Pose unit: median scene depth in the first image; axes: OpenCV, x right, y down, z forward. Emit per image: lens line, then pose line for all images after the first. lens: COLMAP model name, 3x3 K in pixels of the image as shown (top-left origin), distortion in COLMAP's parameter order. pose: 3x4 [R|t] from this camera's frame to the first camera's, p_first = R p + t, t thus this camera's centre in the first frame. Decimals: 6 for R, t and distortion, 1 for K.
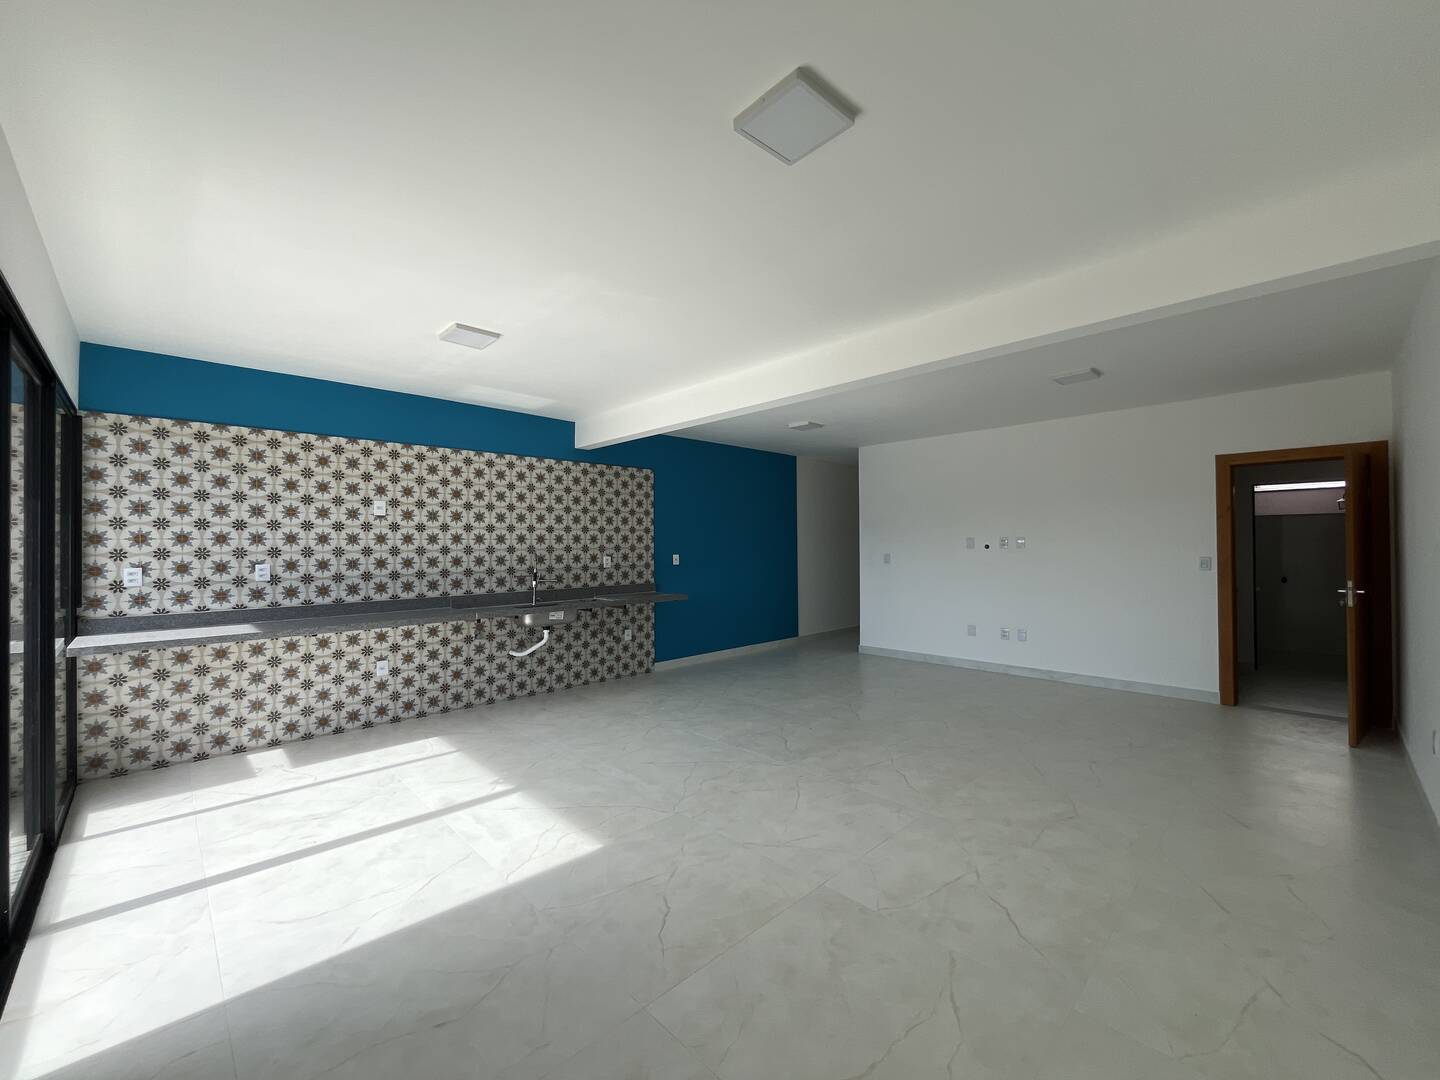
lens RADIAL K [[582.0, 0, 711.0], [0, 582.0, 549.7], [0, 0, 1]] dist [-0.001056, 0.000096]
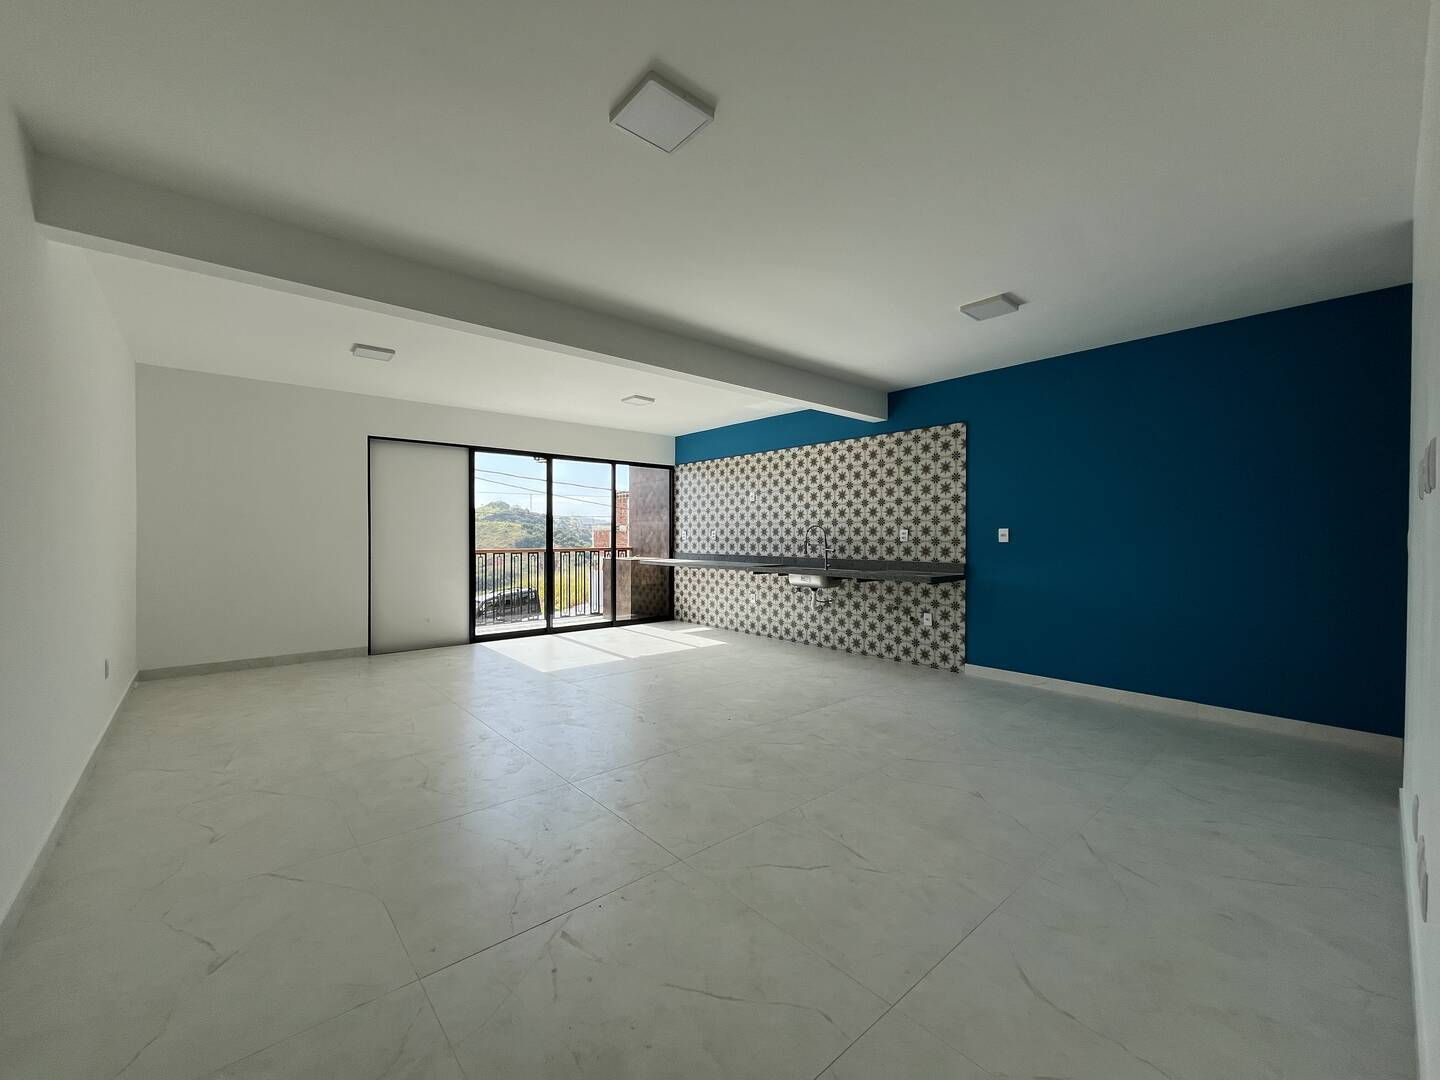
lens RADIAL K [[582.0, 0, 711.9], [0, 582.0, 529.7], [0, 0, 1]] dist [-0.001056, 0.000096]
pose [[-0.050250, 0.018628, -0.998563, 0.802324], [0.012635, 0.999758, 0.018014, -0.009290], [0.998657, -0.011711, -0.050473, 0.774289]]
